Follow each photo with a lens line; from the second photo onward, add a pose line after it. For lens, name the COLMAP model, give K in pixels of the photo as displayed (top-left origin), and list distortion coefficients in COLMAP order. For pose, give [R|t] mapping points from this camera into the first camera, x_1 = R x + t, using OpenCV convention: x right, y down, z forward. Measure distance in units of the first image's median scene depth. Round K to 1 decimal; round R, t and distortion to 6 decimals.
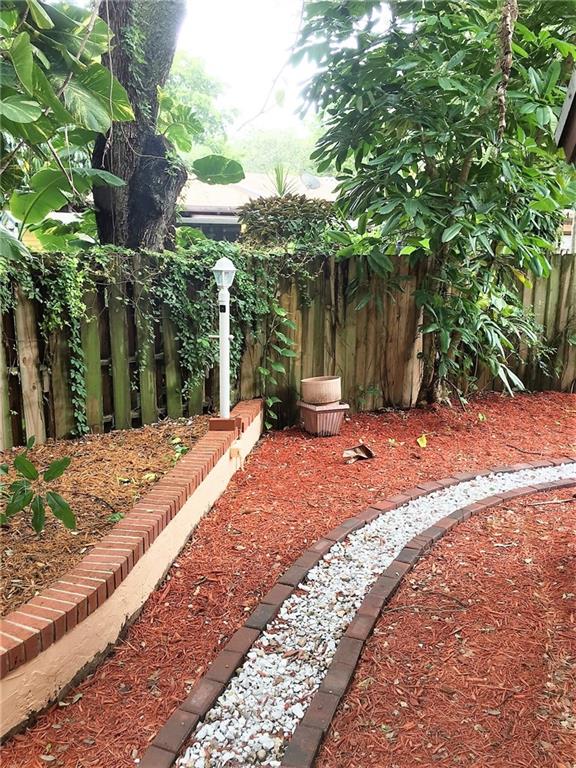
lens RADIAL K [[671.3, 0, 291.9], [0, 671.3, 383.8], [0, 0, 1]] dist [0.067352, -0.090792]
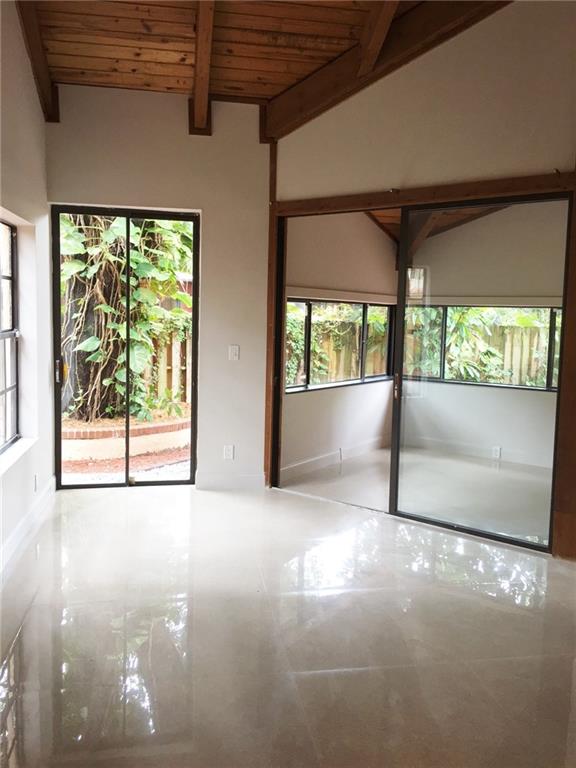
lens RADIAL K [[671.3, 0, 291.9], [0, 671.3, 383.8], [0, 0, 1]] dist [0.067352, -0.090792]
pose [[0.928590, 0.058912, -0.366402, 1.139103], [-0.096386, 0.991723, -0.084821, 0.287139], [0.358373, 0.114080, 0.926582, -1.435112]]
